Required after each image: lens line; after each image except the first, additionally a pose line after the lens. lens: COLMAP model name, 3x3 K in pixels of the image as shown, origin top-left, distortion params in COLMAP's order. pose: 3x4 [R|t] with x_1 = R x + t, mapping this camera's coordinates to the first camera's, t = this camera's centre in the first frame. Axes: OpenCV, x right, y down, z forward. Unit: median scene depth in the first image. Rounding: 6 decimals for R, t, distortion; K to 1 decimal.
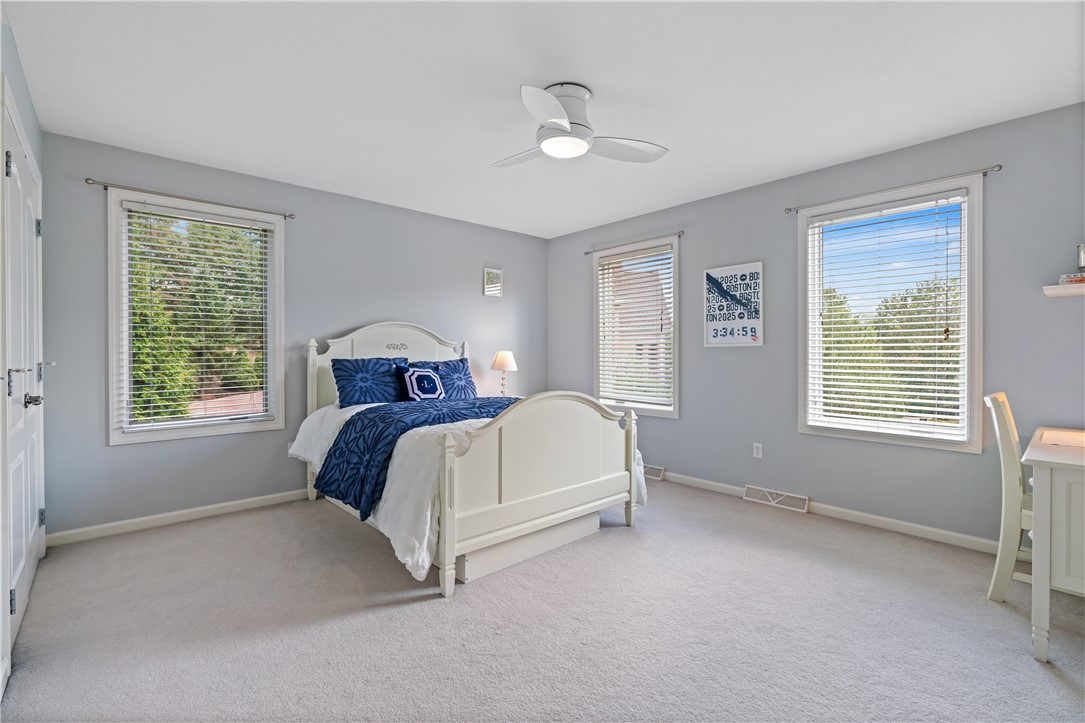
lens RADIAL K [[487.5, 0, 543.0], [0, 487.5, 358.3], [0, 0, 1]] dist [-0.008387, 0.005068]
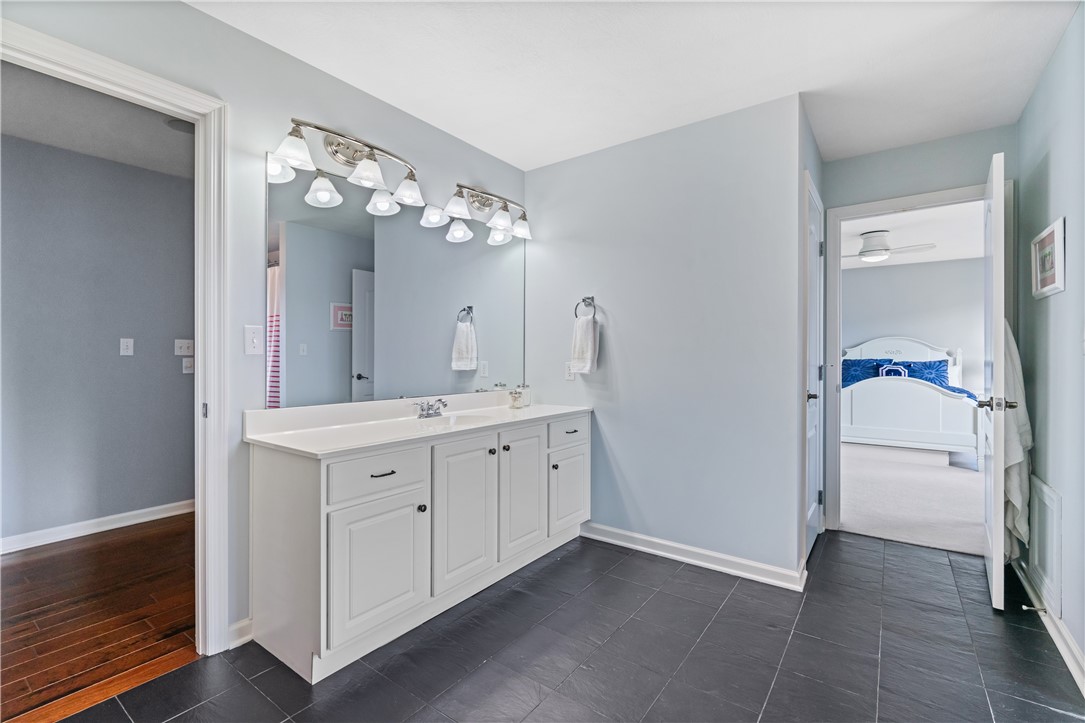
lens RADIAL K [[487.5, 0, 540.6], [0, 487.5, 355.3], [0, 0, 1]] dist [-0.008387, 0.005068]
pose [[0.191768, 0.003655, -0.981434, 1.222446], [-0.018345, 0.999832, 0.000139, 0.007509], [0.981269, 0.017978, 0.191803, -0.556032]]
